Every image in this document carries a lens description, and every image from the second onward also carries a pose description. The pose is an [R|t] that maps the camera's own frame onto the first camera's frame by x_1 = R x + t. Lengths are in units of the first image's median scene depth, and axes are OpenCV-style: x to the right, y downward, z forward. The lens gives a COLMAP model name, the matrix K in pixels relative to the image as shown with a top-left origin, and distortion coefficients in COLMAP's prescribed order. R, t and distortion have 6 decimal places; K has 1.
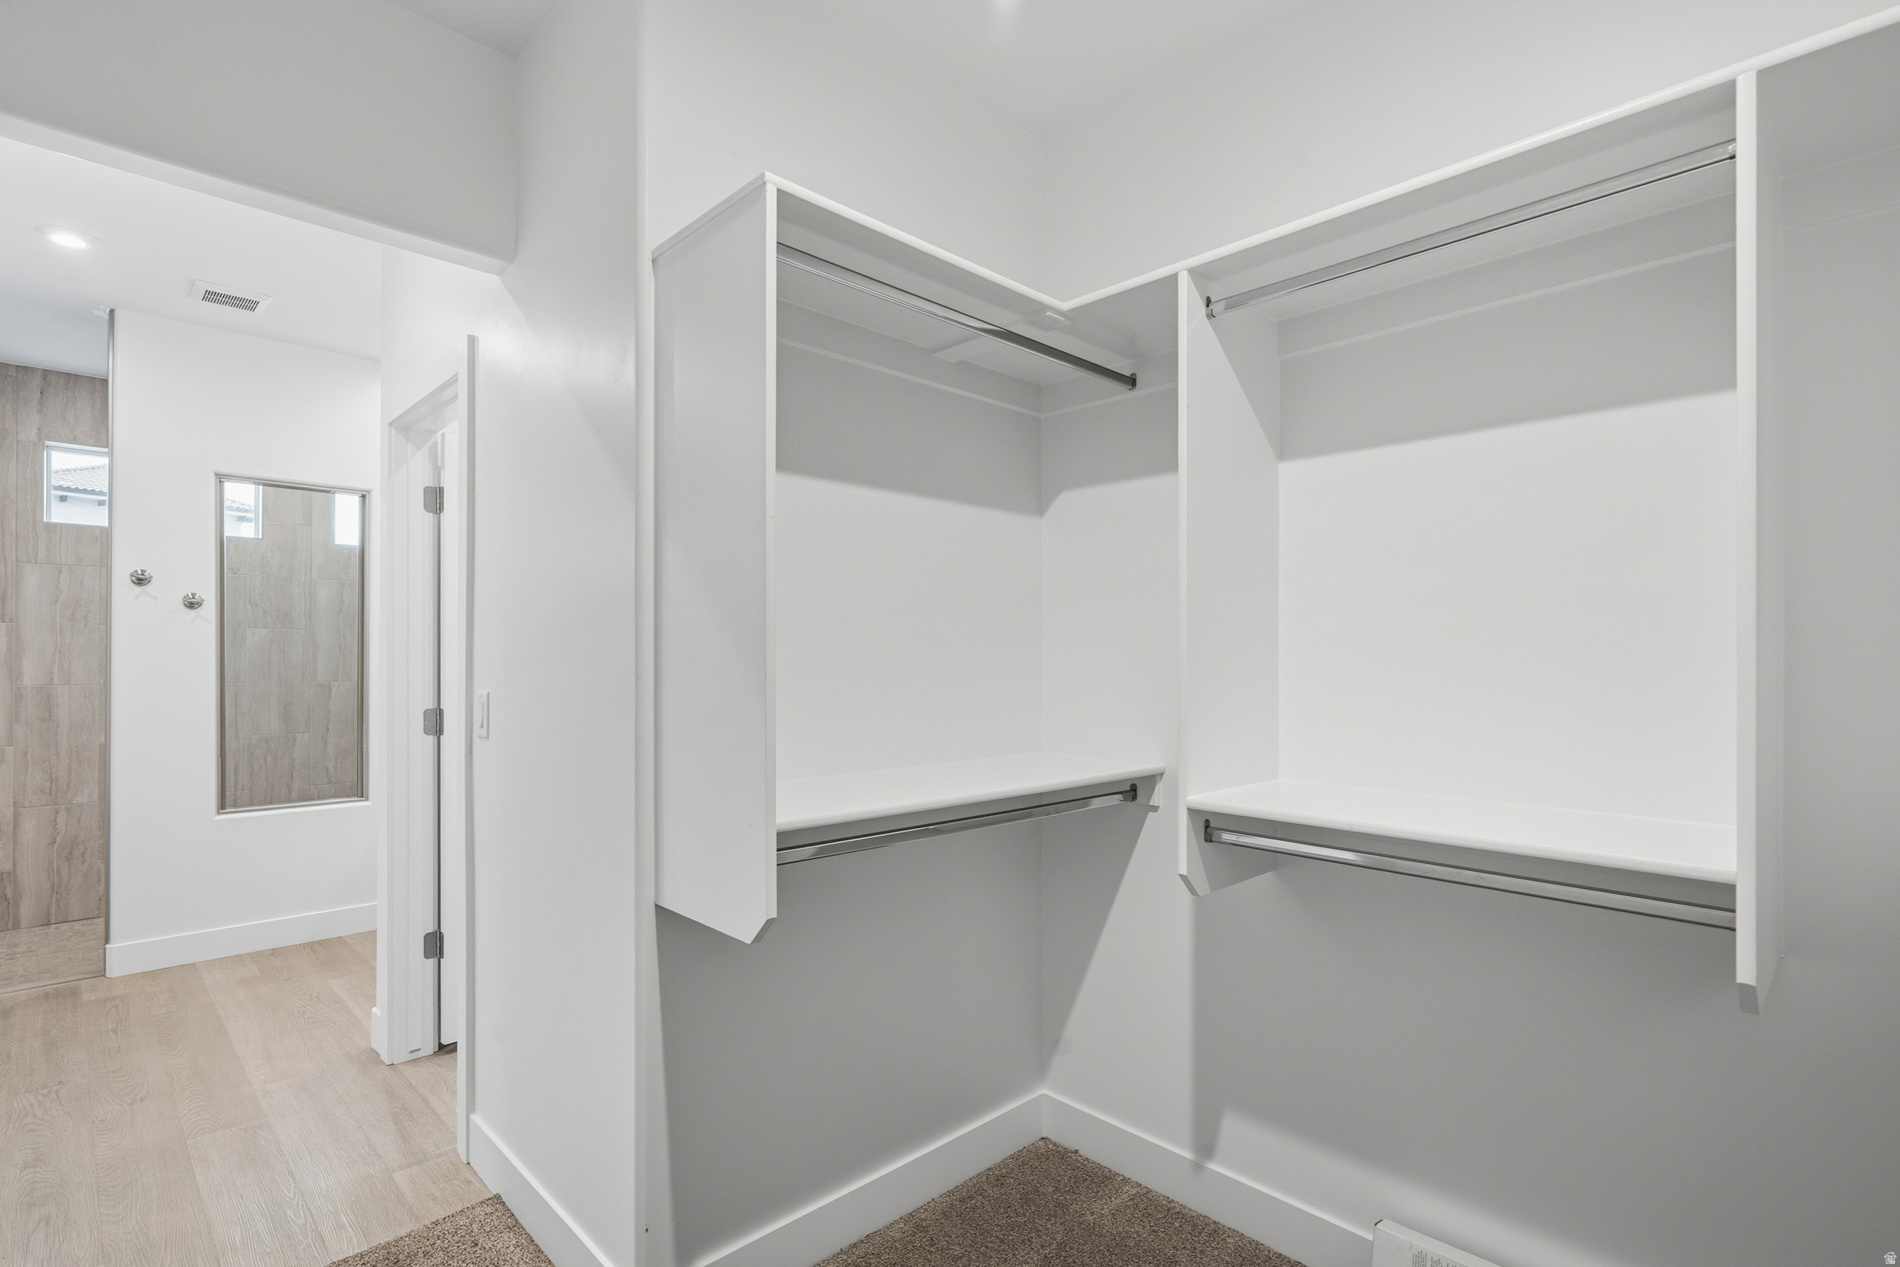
lens RADIAL K [[899.3, 0, 936.5], [0, 899.3, 652.7], [0, 0, 1]] dist [-0.000595, 0.000357]
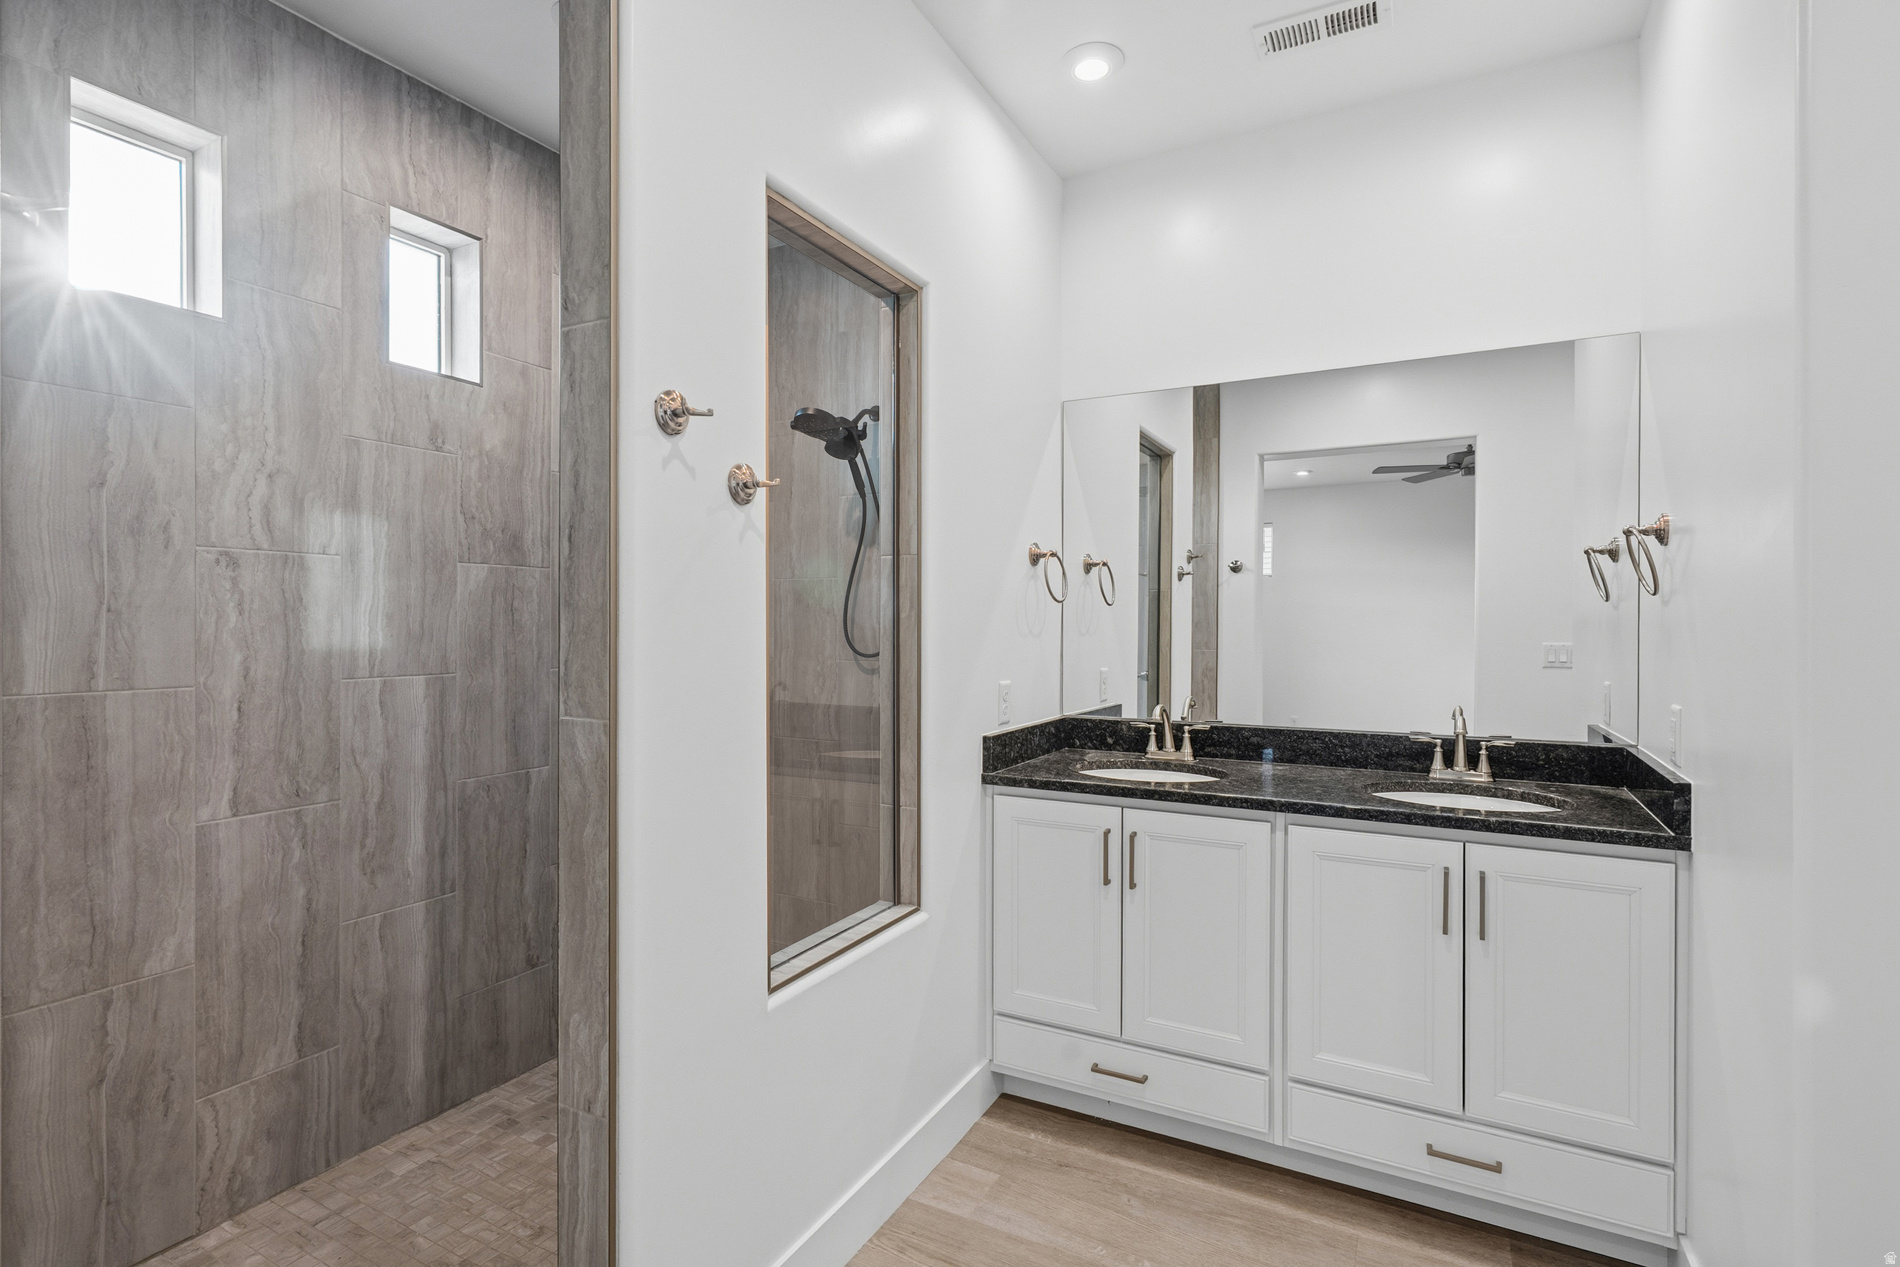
lens RADIAL K [[899.3, 0, 943.6], [0, 899.3, 626.0], [0, 0, 1]] dist [-0.000595, 0.000357]
pose [[0.955954, -0.001476, 0.293513, -0.736851], [-0.002418, 0.999914, 0.012904, 0.000365], [-0.293507, -0.013045, 0.955868, 0.504291]]
